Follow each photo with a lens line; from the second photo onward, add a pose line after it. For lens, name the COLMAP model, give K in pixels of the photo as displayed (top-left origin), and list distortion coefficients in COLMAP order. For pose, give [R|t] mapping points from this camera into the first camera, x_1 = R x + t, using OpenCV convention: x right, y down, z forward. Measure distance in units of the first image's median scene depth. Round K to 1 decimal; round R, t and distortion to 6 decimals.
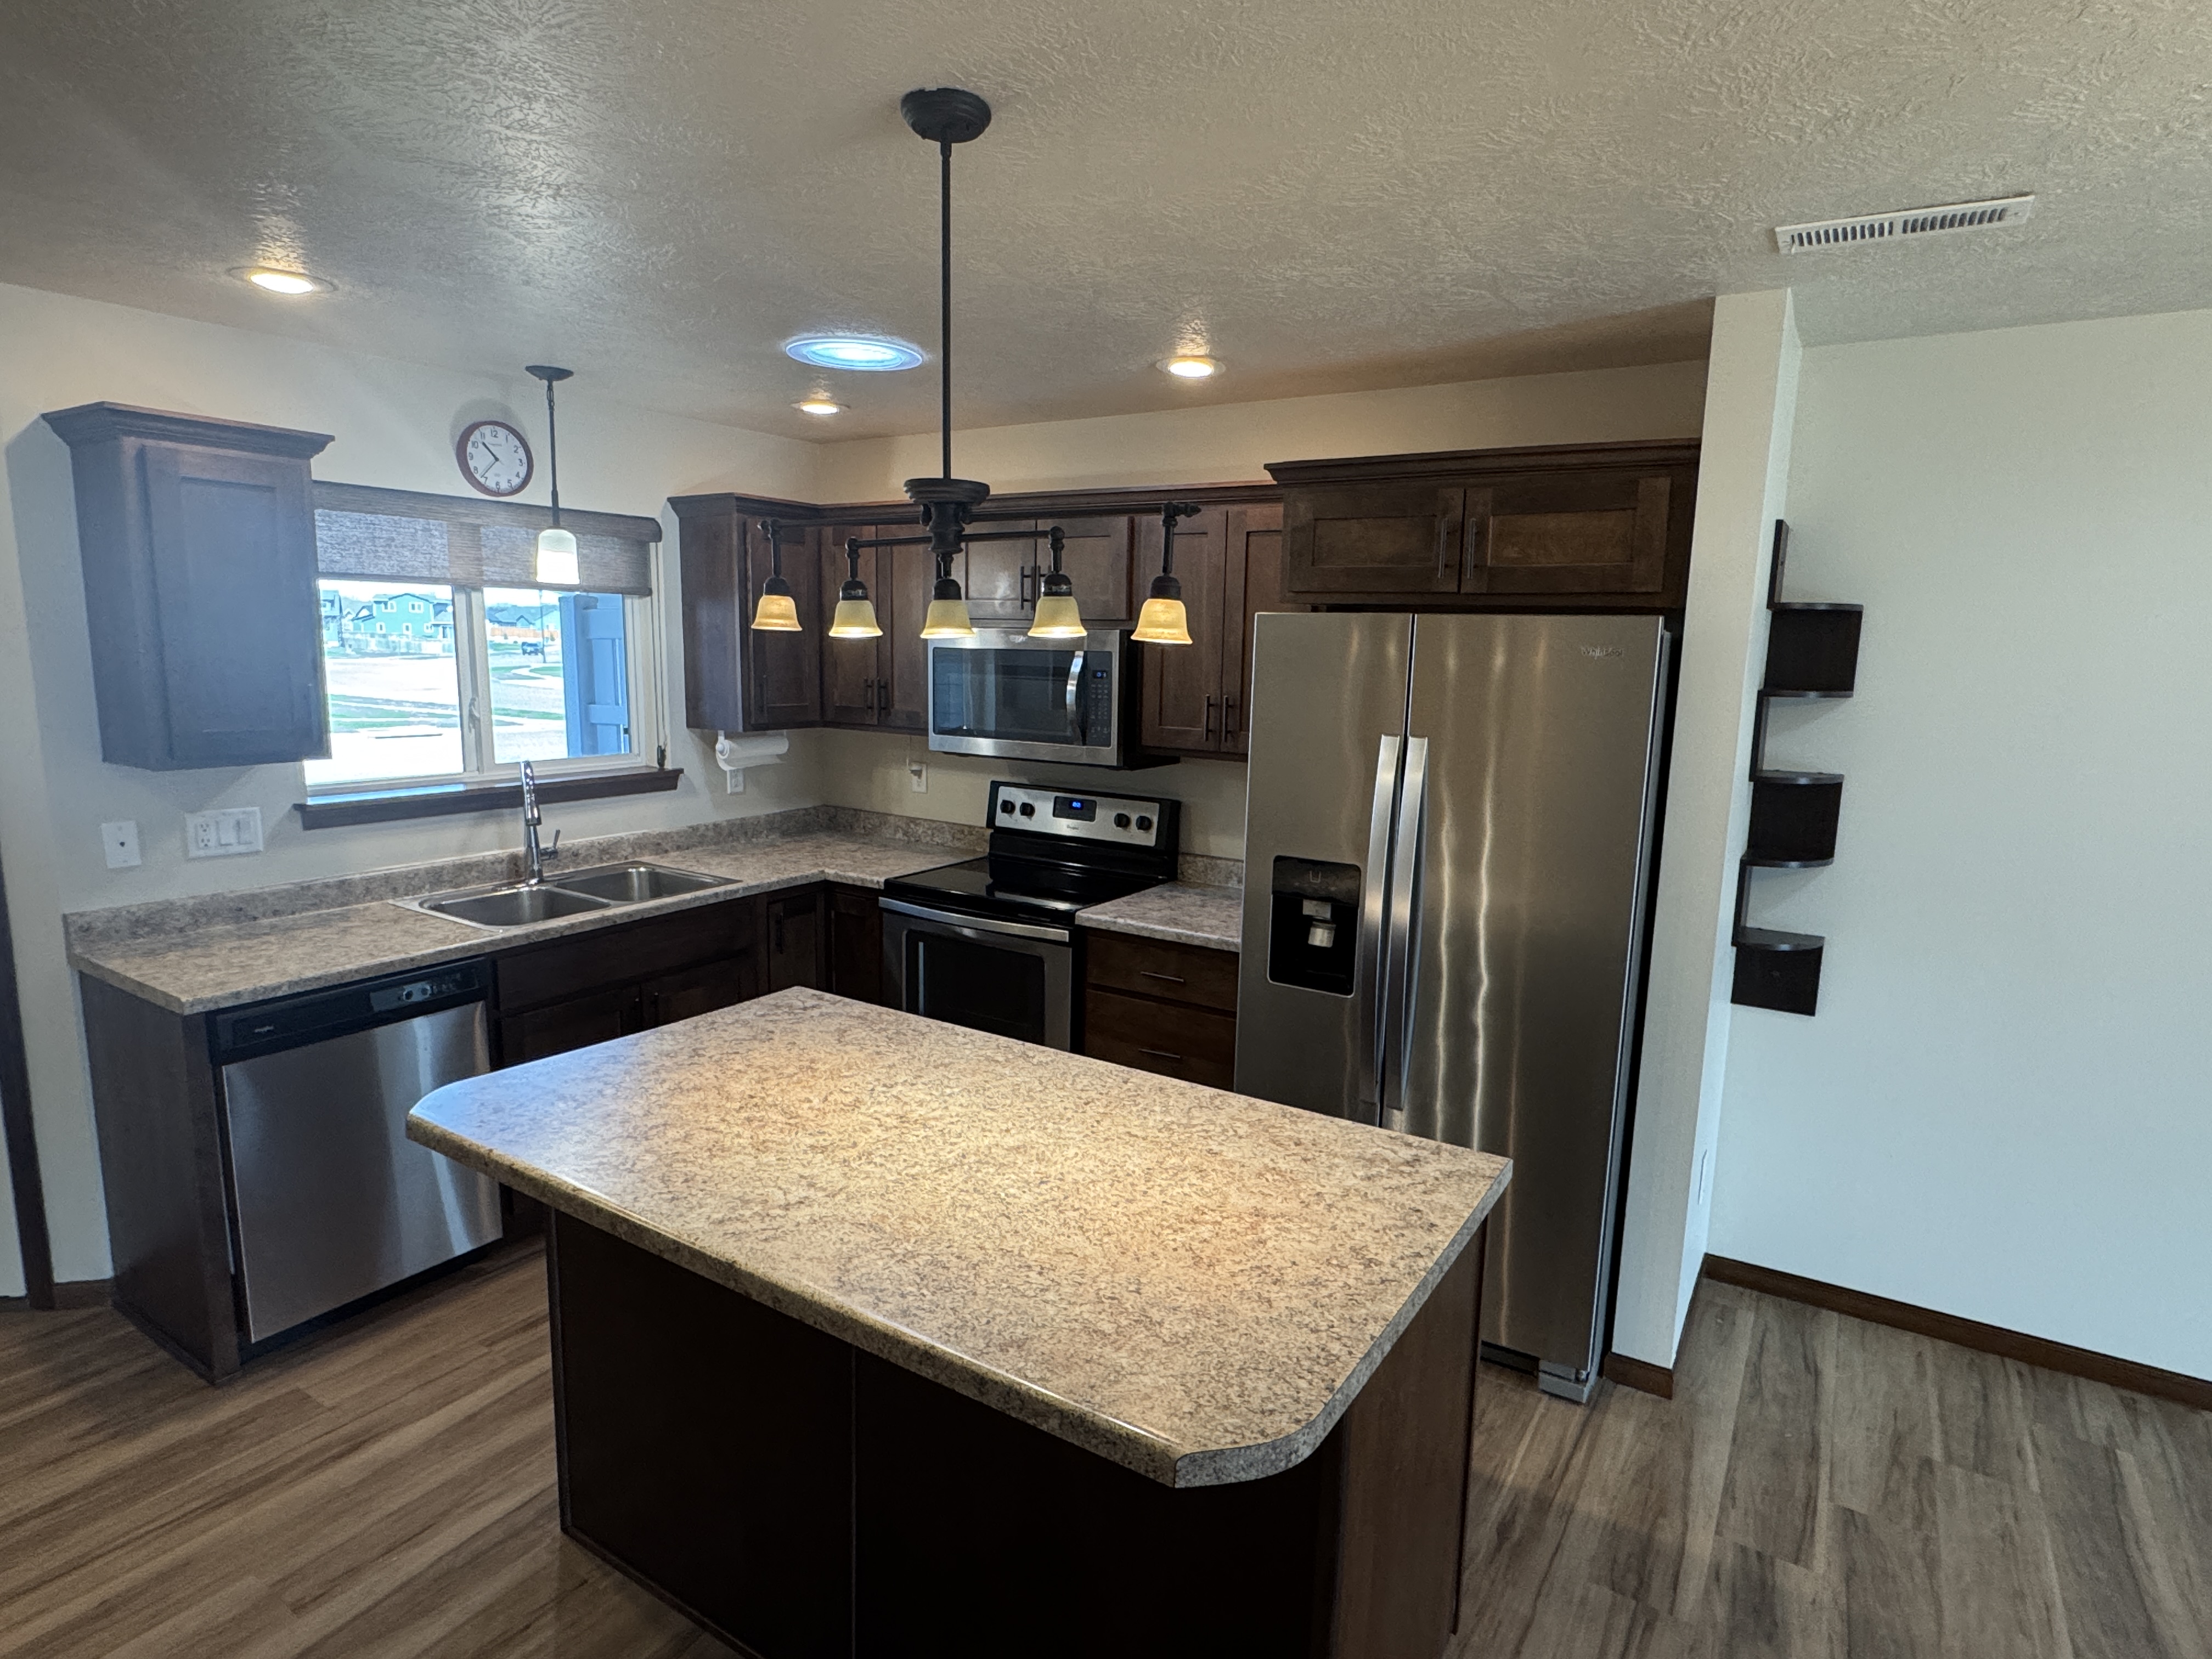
lens RADIAL K [[1192.8, 0, 1100.1], [0, 1192.8, 835.4], [0, 0, 1]] dist [-0.002106, -0.000361]
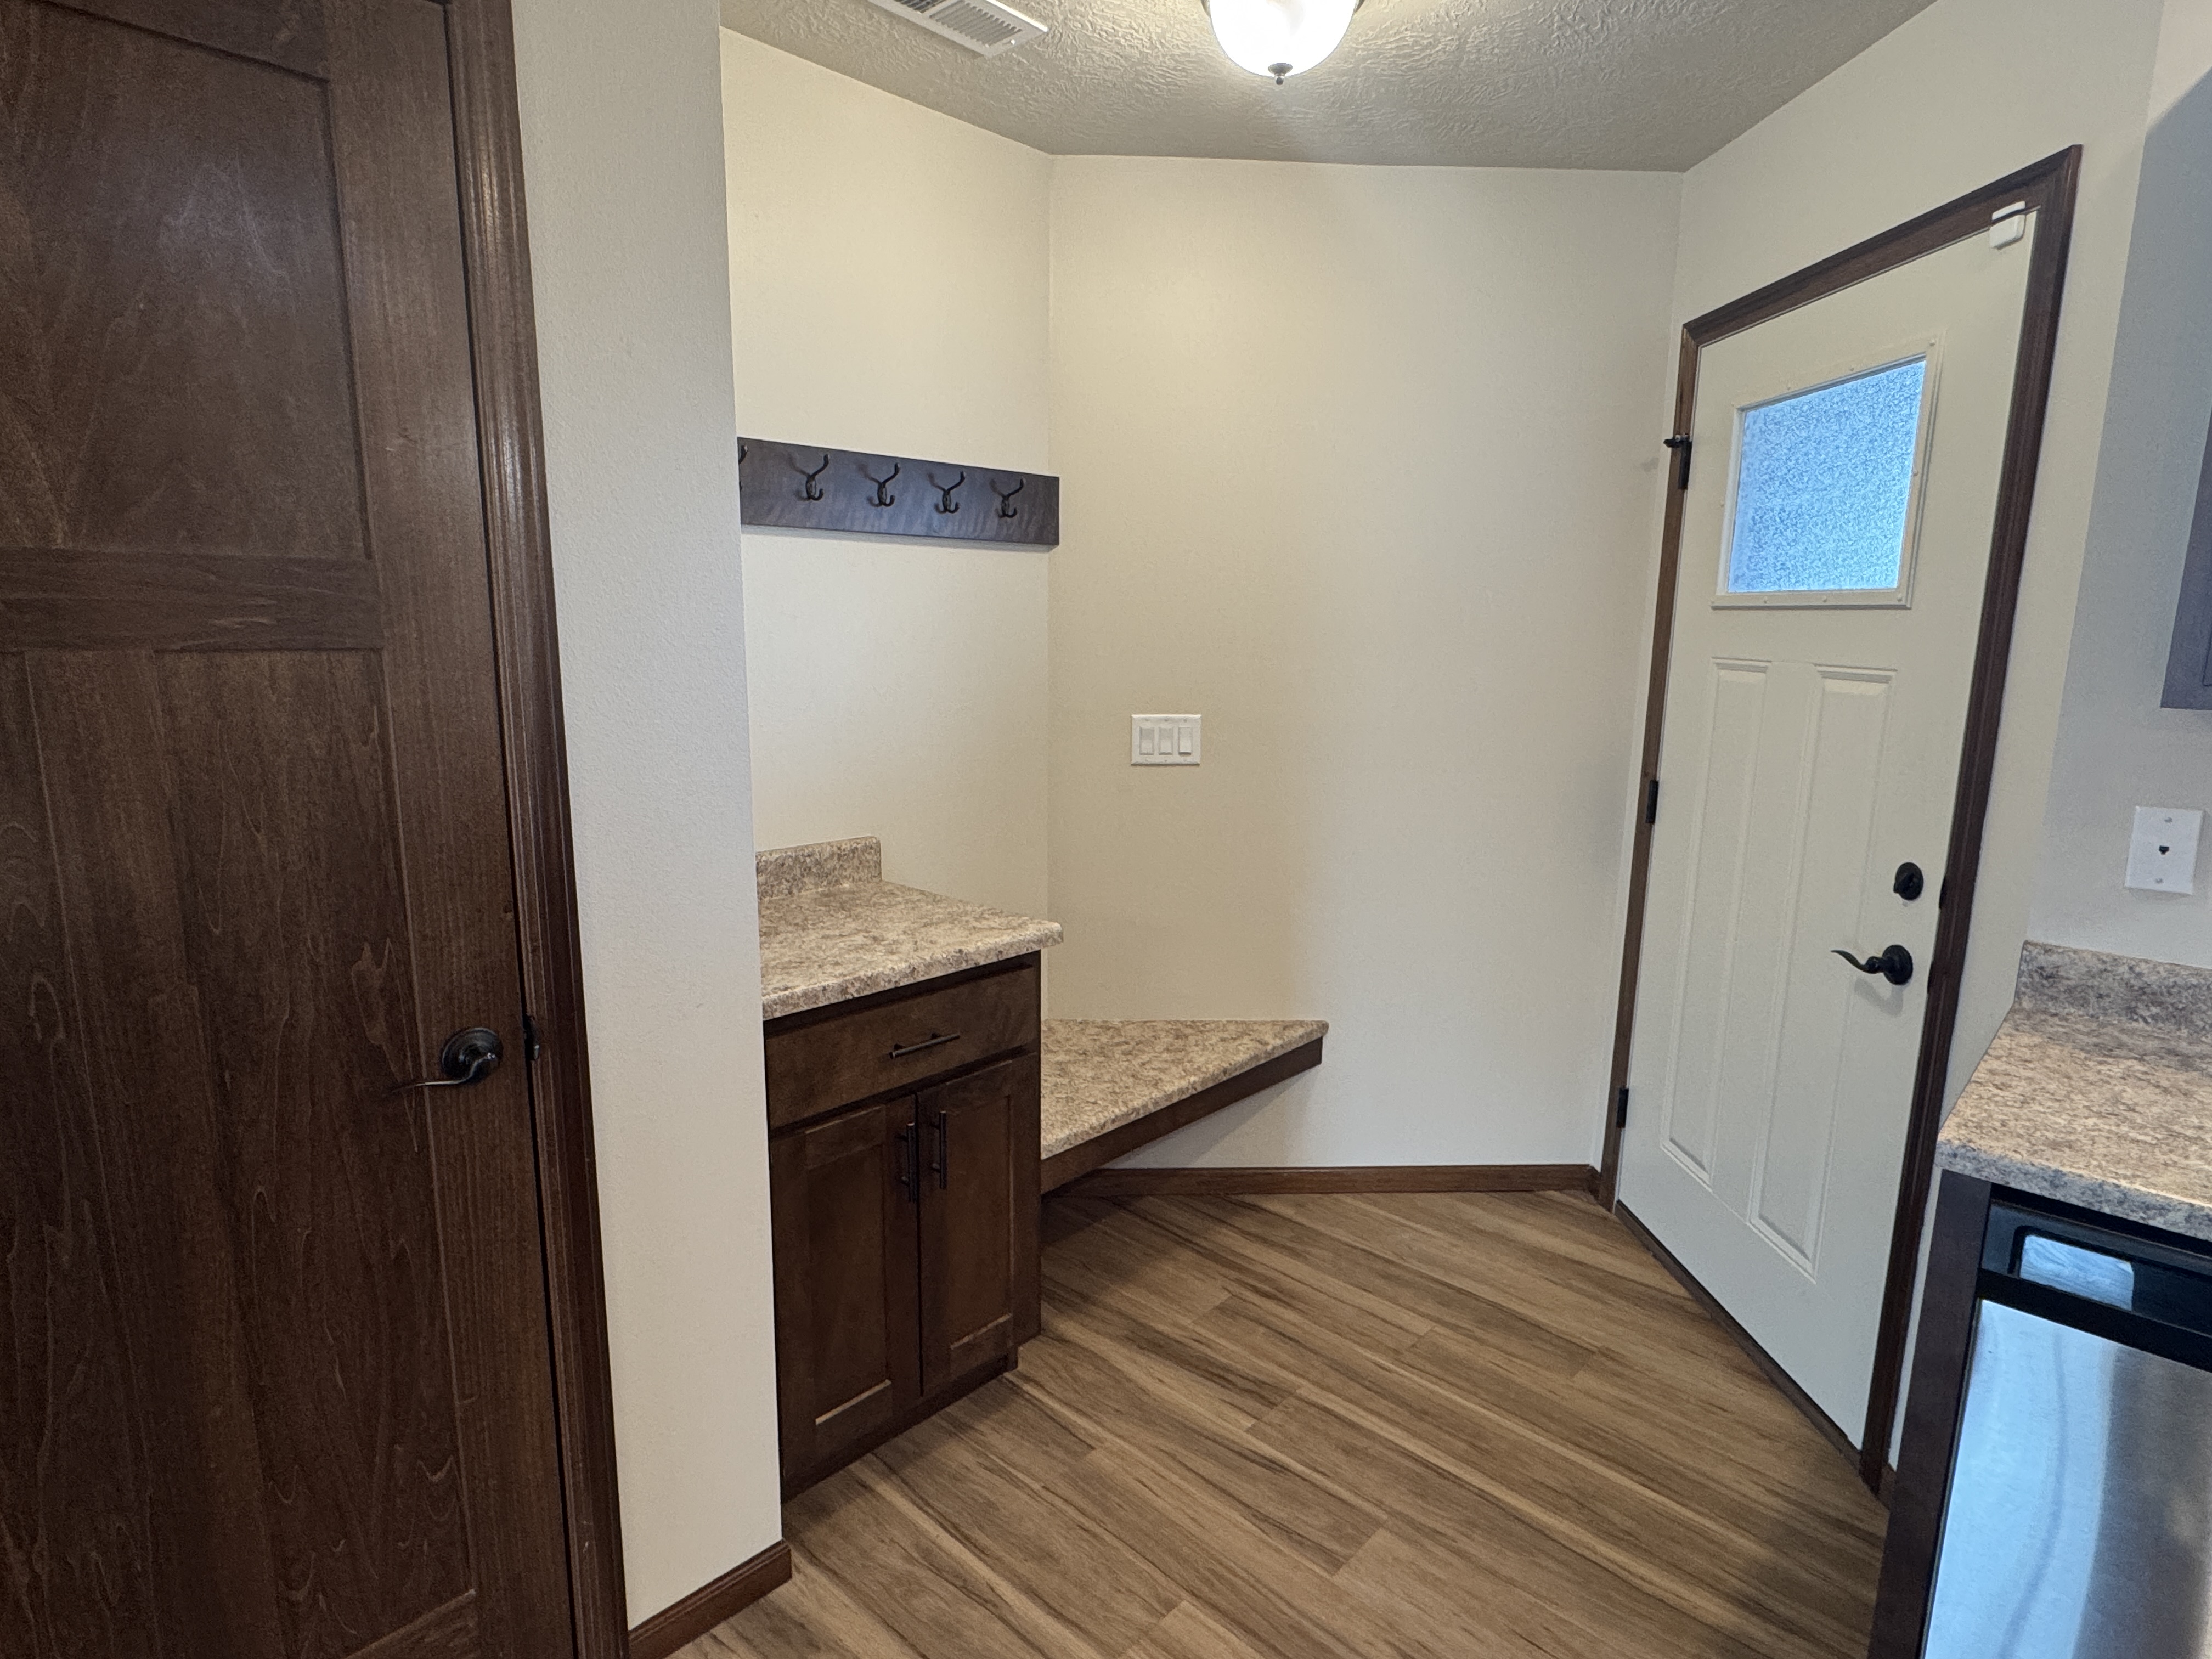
lens RADIAL K [[1189.5, 0, 1102.4], [0, 1189.5, 831.6], [0, 0, 1]] dist [-0.001214, -0.000203]
pose [[-0.184249, 0.152323, -0.971005, -0.203187], [-0.173232, 0.967420, 0.184632, -0.017150], [0.967493, 0.202227, -0.151859, 0.617201]]
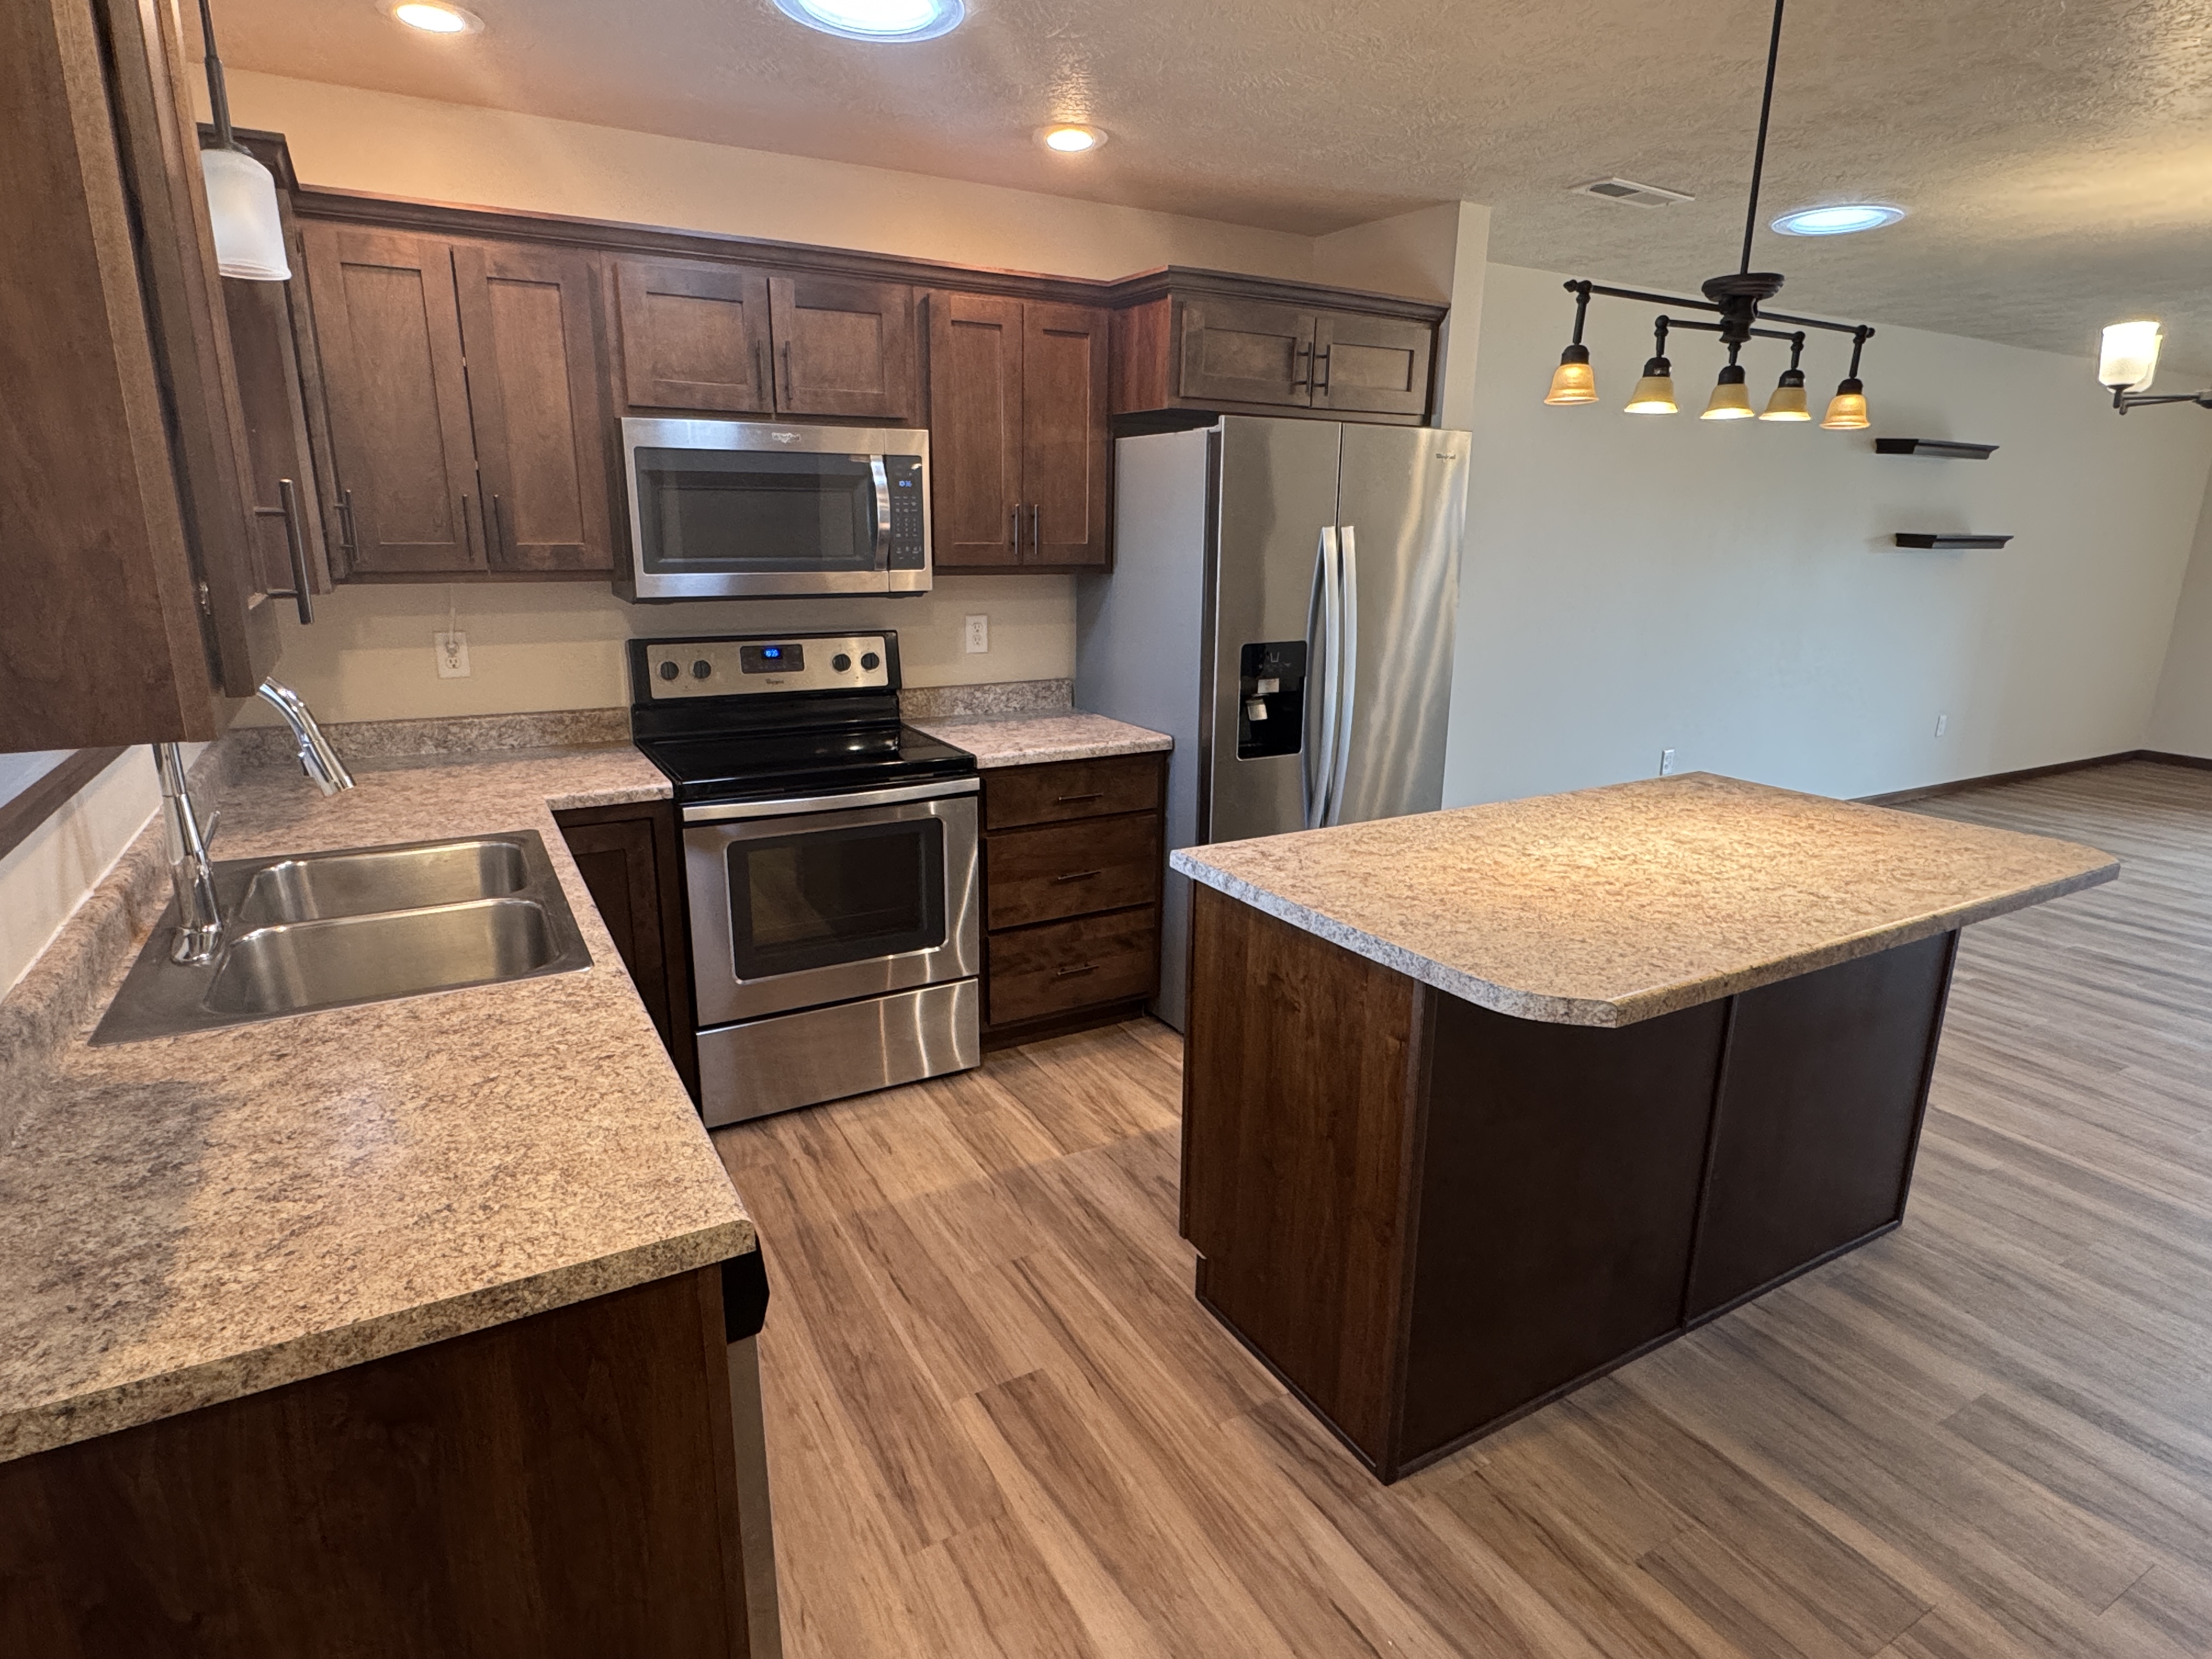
lens RADIAL K [[1189.5, 0, 1102.4], [0, 1189.5, 831.6], [0, 0, 1]] dist [-0.001214, -0.000203]
pose [[0.466090, -0.244470, 0.850291, -0.910715], [0.141196, 0.969302, 0.201290, -0.056276], [-0.873398, 0.026238, 0.486300, 0.592064]]
